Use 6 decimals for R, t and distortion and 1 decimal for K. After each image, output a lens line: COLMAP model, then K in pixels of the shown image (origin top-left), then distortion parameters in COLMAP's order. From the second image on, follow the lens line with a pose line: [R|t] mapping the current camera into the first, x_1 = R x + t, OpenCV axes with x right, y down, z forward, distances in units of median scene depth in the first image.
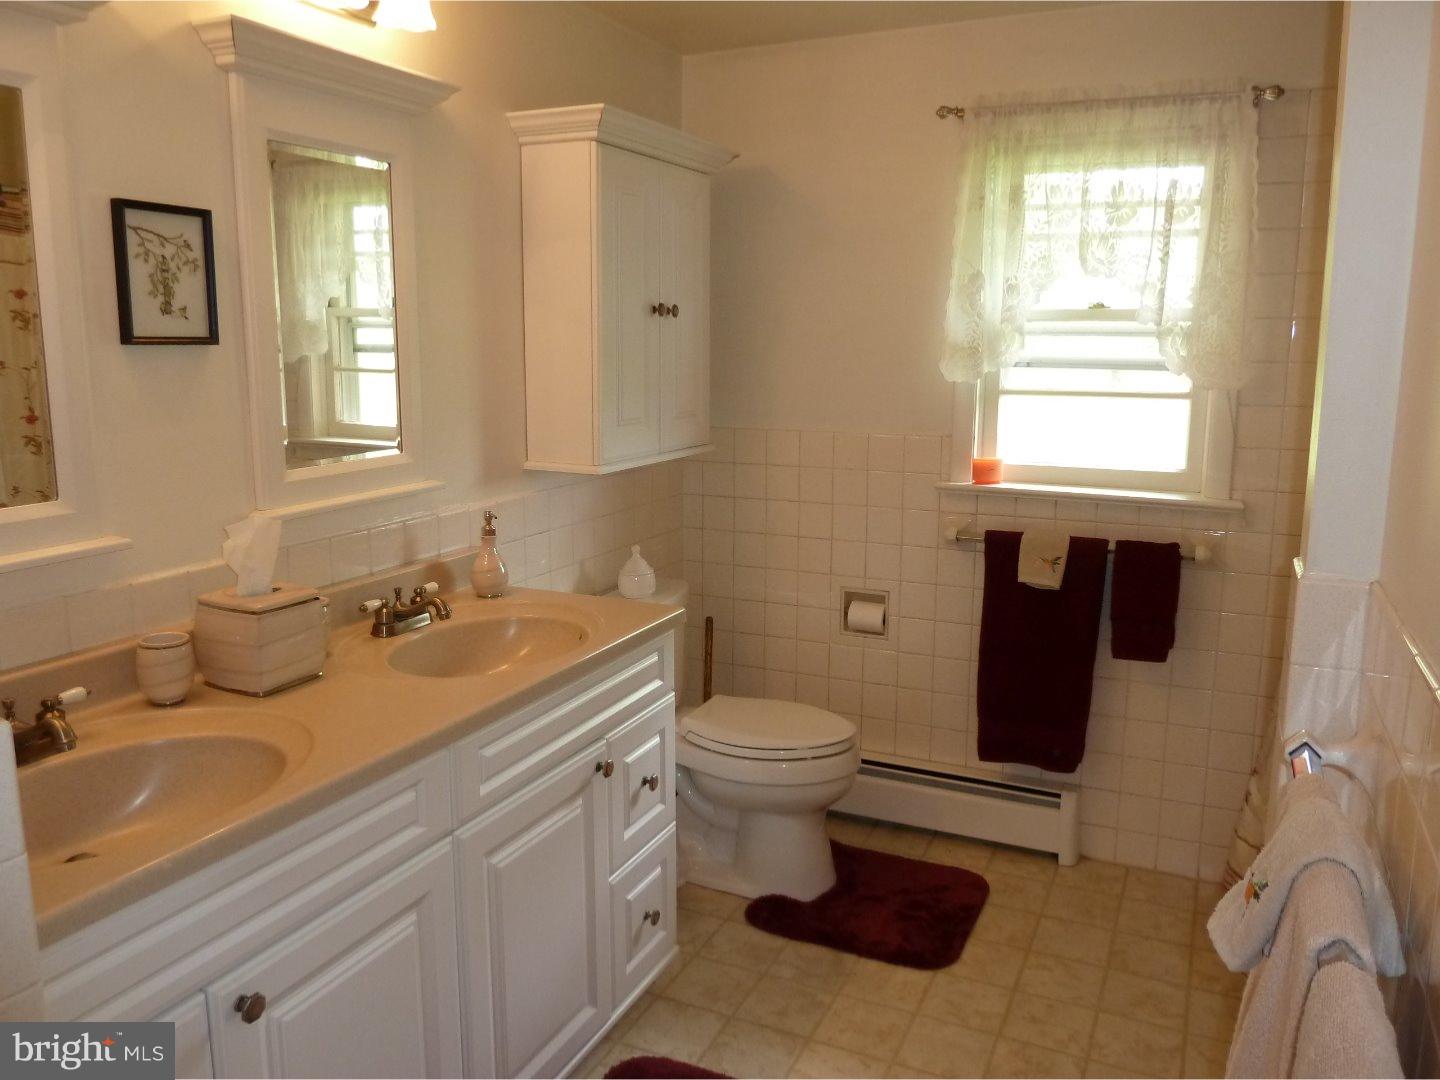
lens RADIAL K [[1086.0, 0, 716.0], [0, 1086.0, 540.8], [0, 0, 1]] dist [-0.032505, 0.001503]
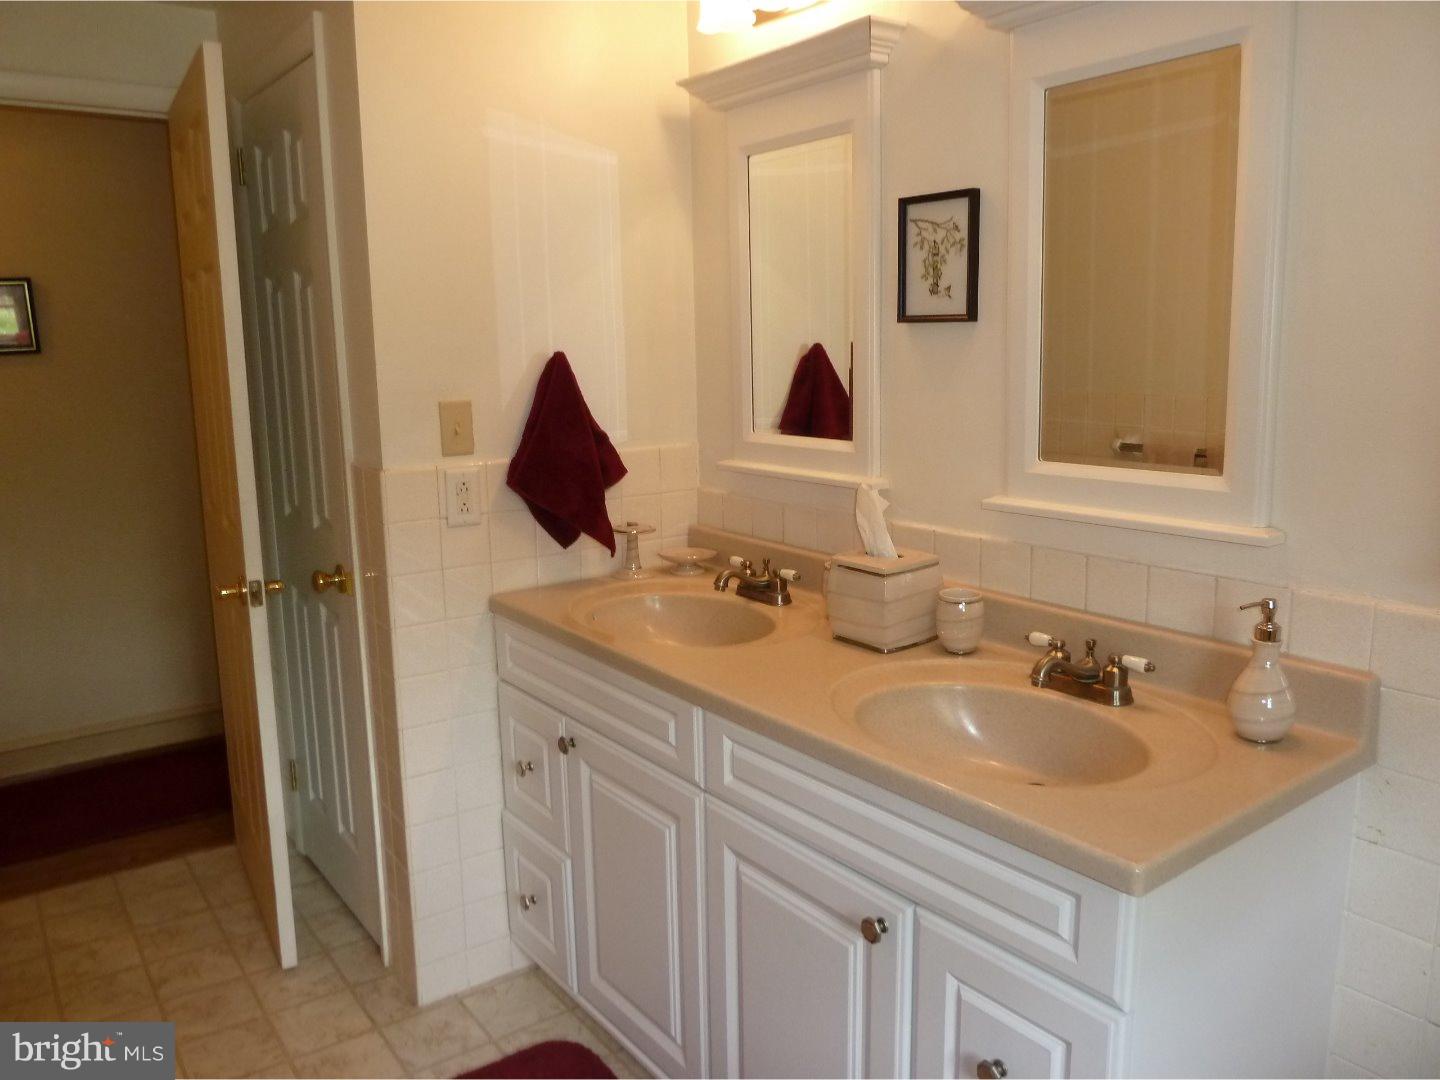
lens RADIAL K [[1086.0, 0, 716.5], [0, 1086.0, 533.1], [0, 0, 1]] dist [-0.032505, 0.001503]
pose [[-0.472154, 0.162323, -0.866442, 0.588356], [-0.150983, 0.953484, 0.260906, -0.231929], [0.868490, 0.254005, -0.425683, 1.332298]]
